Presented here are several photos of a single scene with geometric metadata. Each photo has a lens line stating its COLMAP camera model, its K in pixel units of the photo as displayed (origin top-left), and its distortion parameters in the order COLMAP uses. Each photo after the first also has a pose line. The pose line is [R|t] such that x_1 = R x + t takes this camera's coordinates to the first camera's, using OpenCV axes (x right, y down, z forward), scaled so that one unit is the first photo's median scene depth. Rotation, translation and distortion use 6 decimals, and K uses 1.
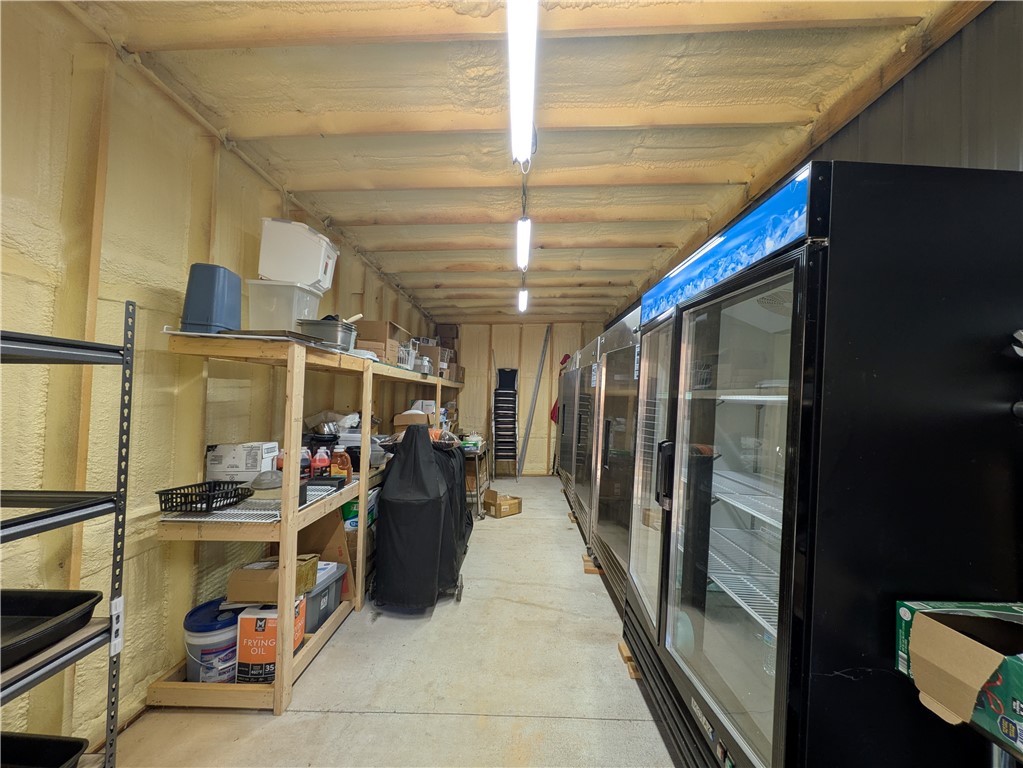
lens RADIAL K [[409.4, 0, 508.5], [0, 409.4, 370.0], [0, 0, 1]] dist [0.000854, 0.000076]
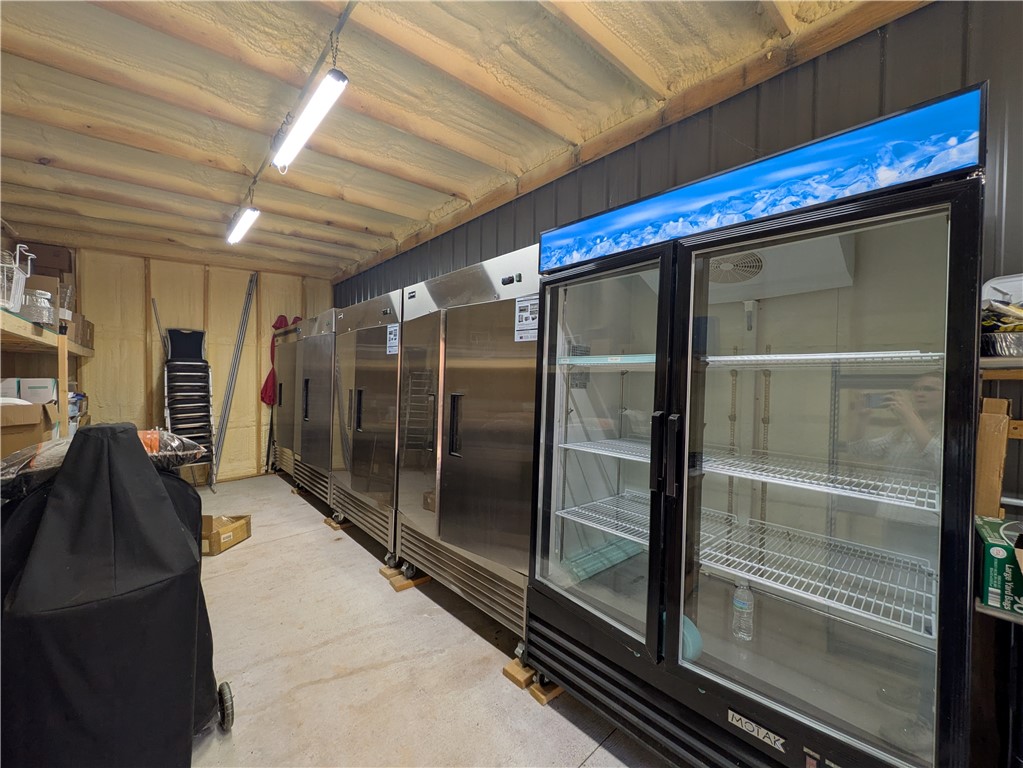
lens RADIAL K [[411.6, 0, 514.4], [0, 411.6, 378.4], [0, 0, 1]] dist [-0.000880, -0.000327]
pose [[0.720678, -0.022936, 0.692890, -0.136701], [-0.032820, 0.997203, 0.067147, 0.022053], [-0.692492, -0.071132, 0.717910, 0.229401]]
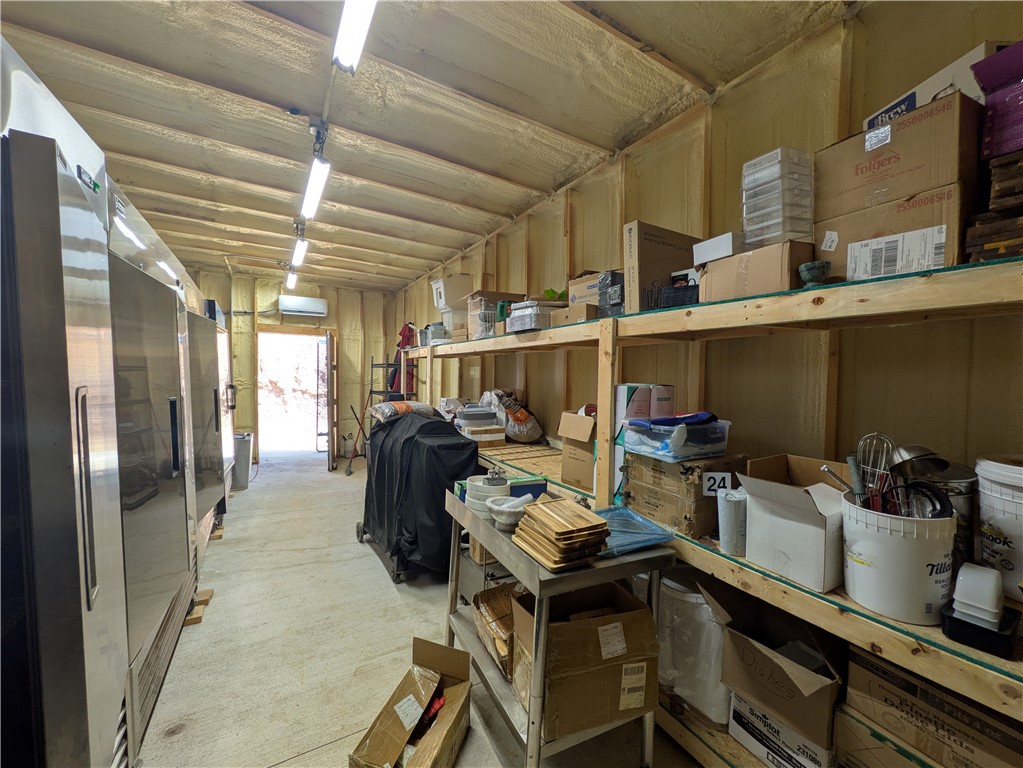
lens RADIAL K [[404.8, 0, 512.8], [0, 404.8, 384.0], [0, 0, 1]] dist [-0.000661, 0.000149]
pose [[-0.839637, -0.021414, -0.542726, 0.098363], [-0.000752, 0.999267, -0.038264, 0.098588], [0.543148, -0.031720, -0.839038, 1.426826]]
